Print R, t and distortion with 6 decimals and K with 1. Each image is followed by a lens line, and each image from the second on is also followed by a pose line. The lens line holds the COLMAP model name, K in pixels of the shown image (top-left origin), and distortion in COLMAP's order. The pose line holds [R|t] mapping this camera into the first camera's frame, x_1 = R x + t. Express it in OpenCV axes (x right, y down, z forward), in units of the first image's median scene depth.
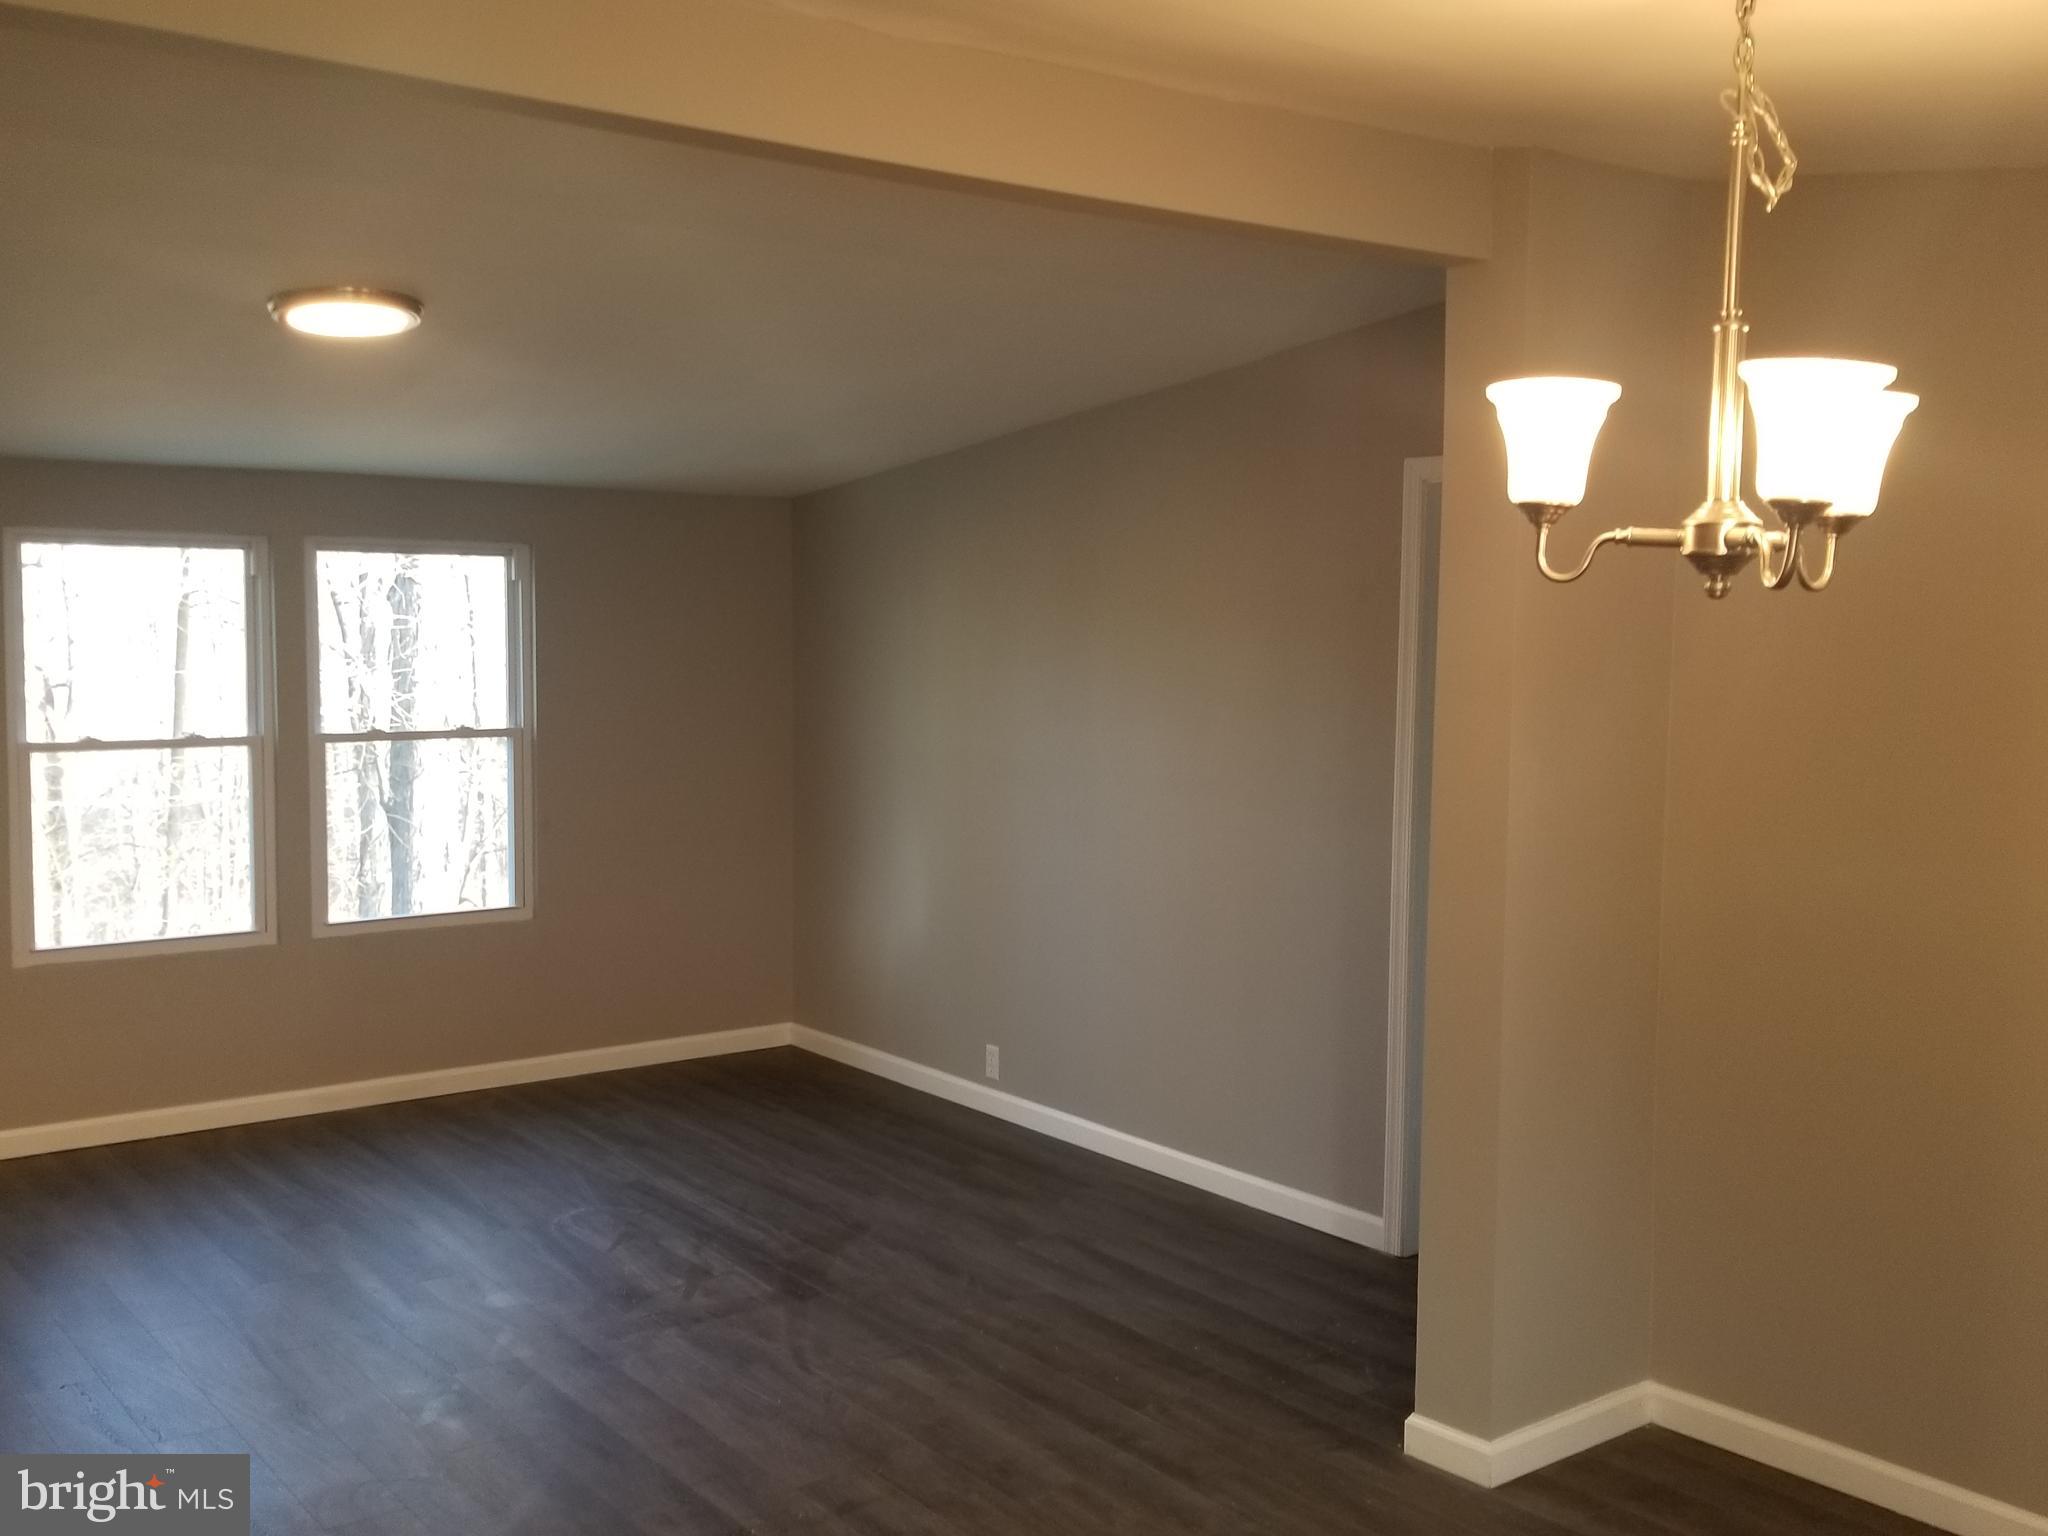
lens RADIAL K [[1985.2, 0, 1024.0], [0, 1985.2, 768.0], [0, 0, 1]] dist [0.100902, -0.233982]
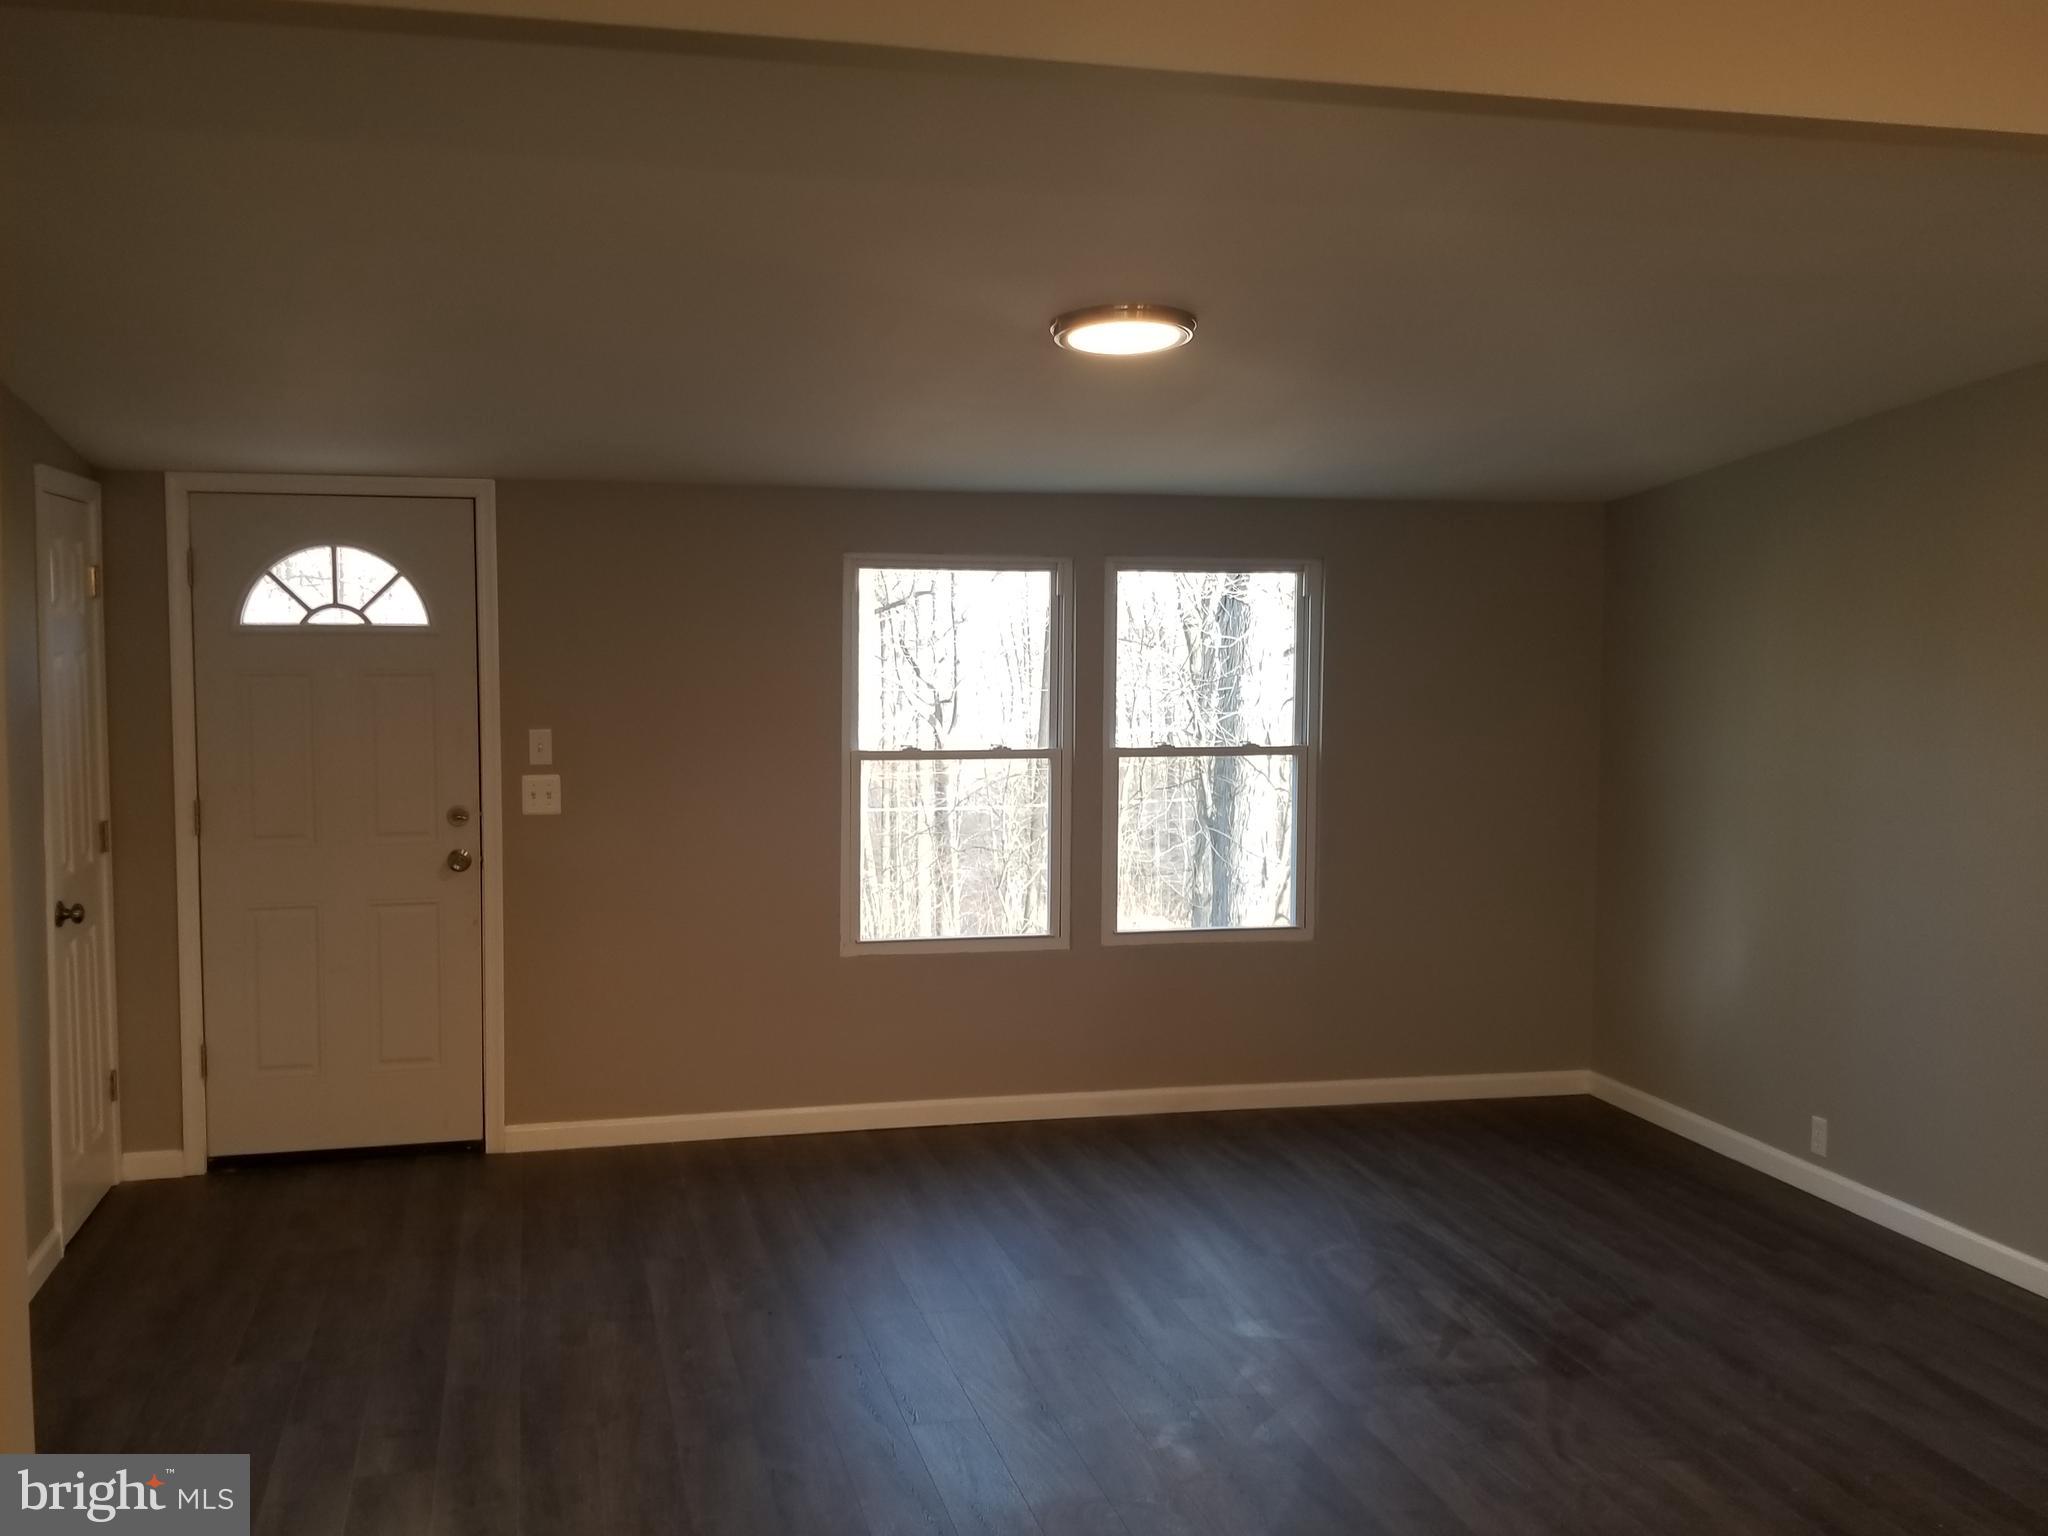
lens RADIAL K [[1985.2, 0, 1024.0], [0, 1985.2, 768.0], [0, 0, 1]] dist [0.100902, -0.233982]
pose [[0.911189, 0.023756, -0.411304, 0.029395], [-0.028359, 0.999585, -0.005092, -0.000226], [0.411012, 0.016304, 0.911484, 0.054065]]
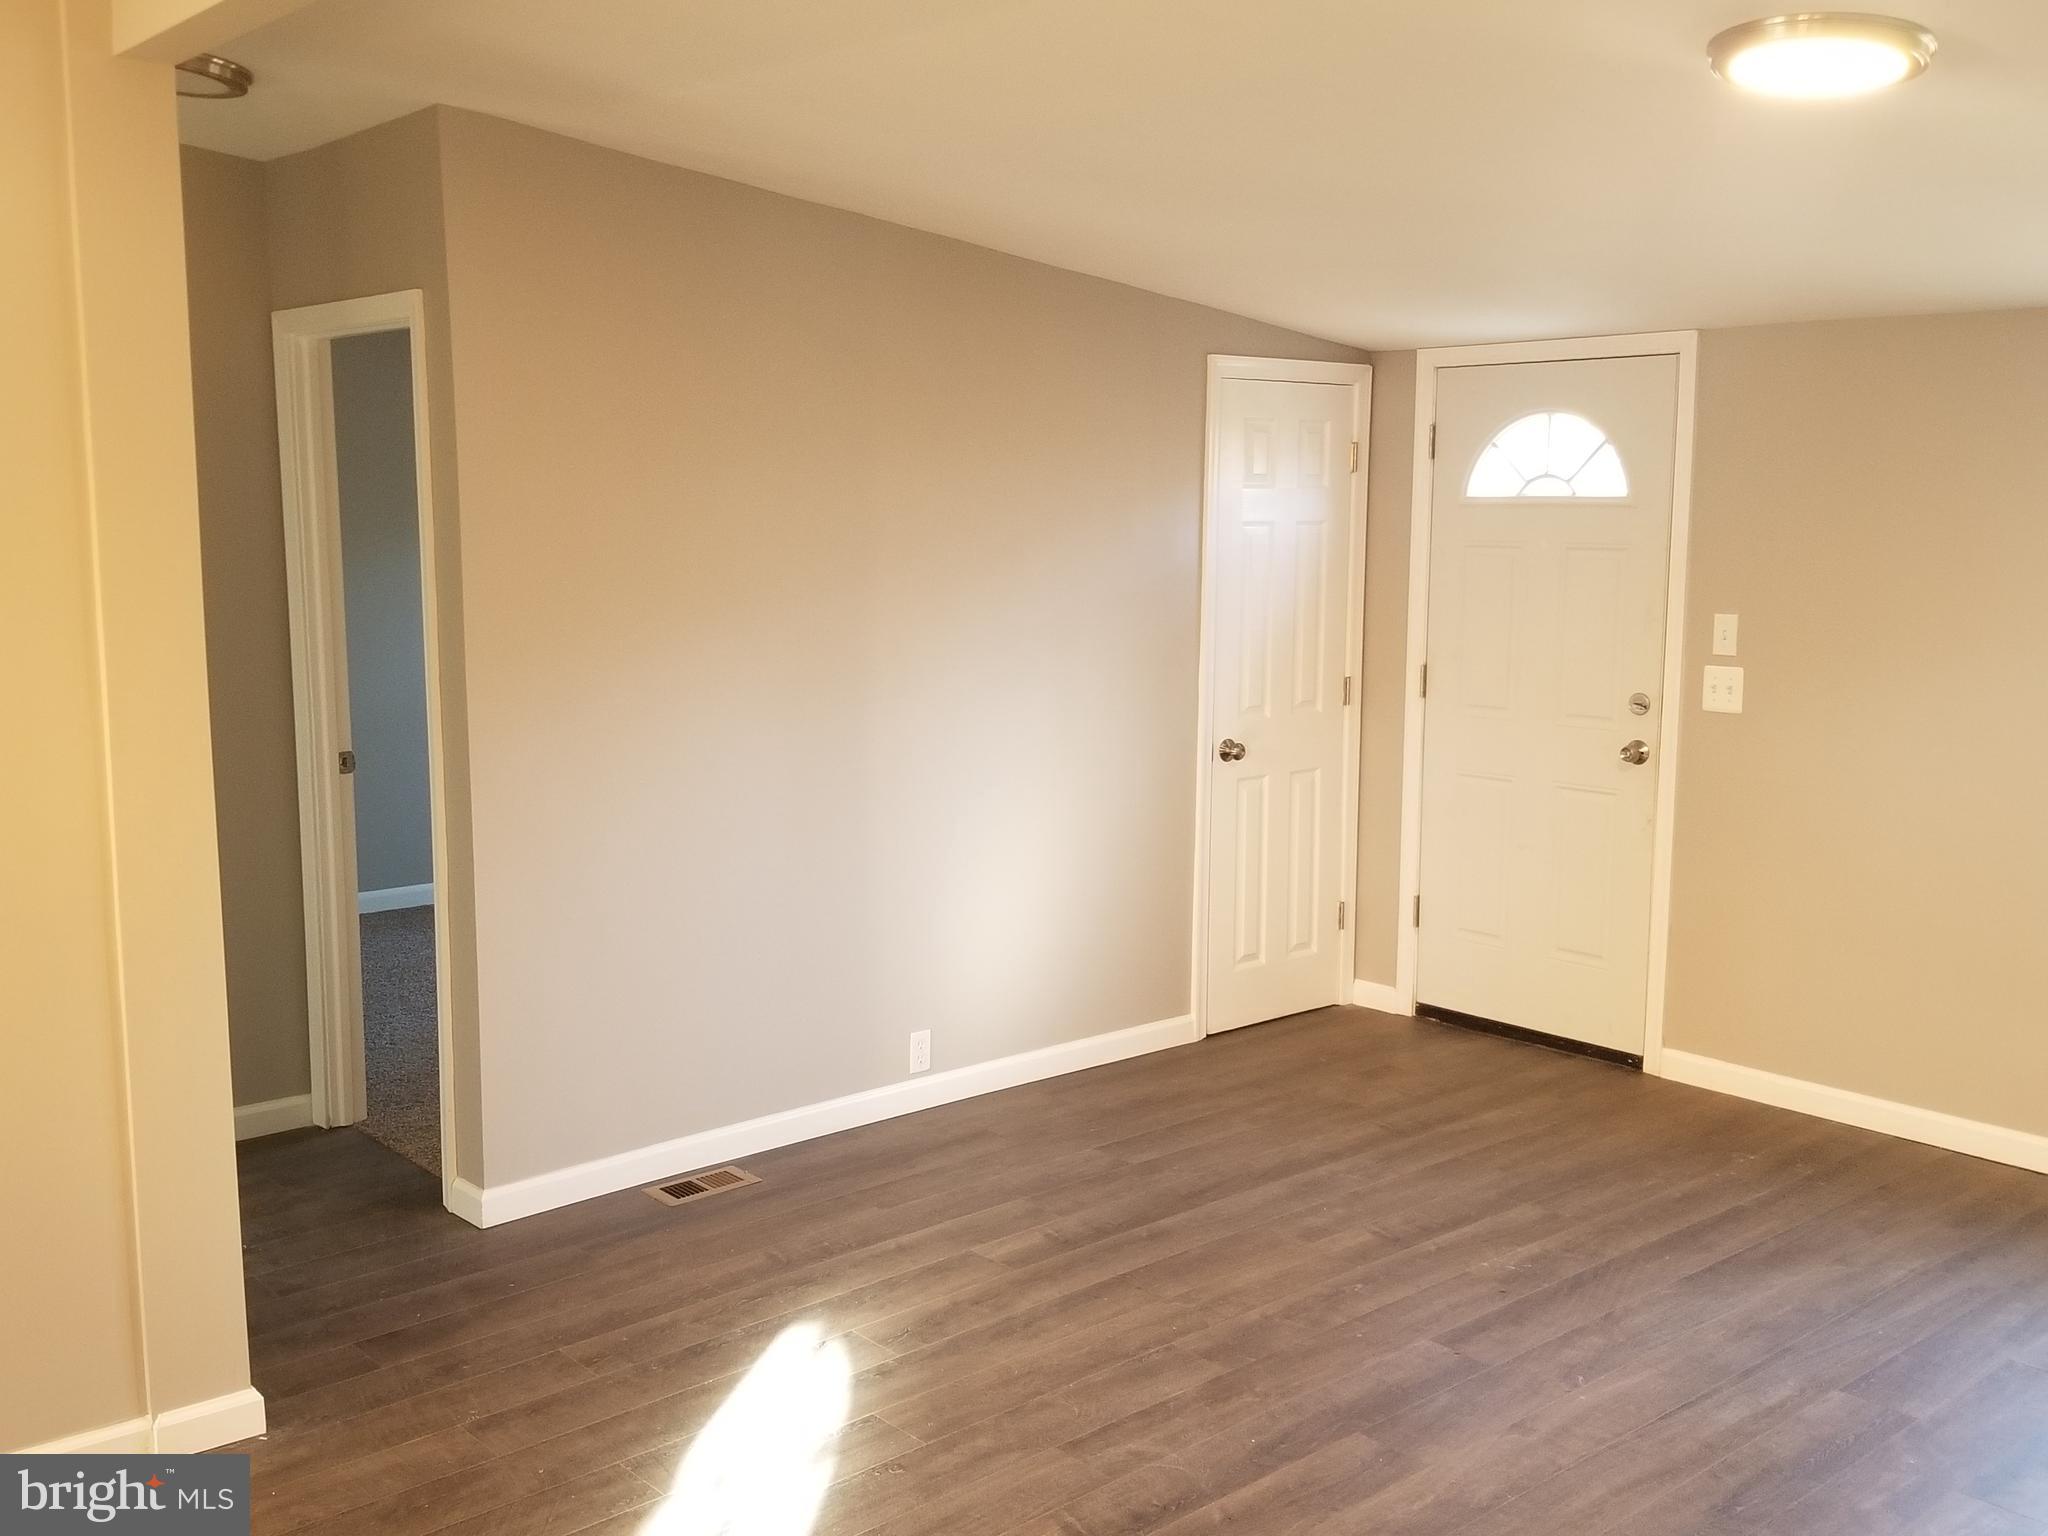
lens RADIAL K [[1941.5, 0, 977.4], [0, 1941.5, 776.5], [0, 0, 1]] dist [0.113927, -0.182231]
pose [[0.031626, 0.131561, -0.990804, 0.290076], [-0.084784, 0.988080, 0.128493, -0.036118], [0.995897, 0.079941, 0.042403, 0.589045]]
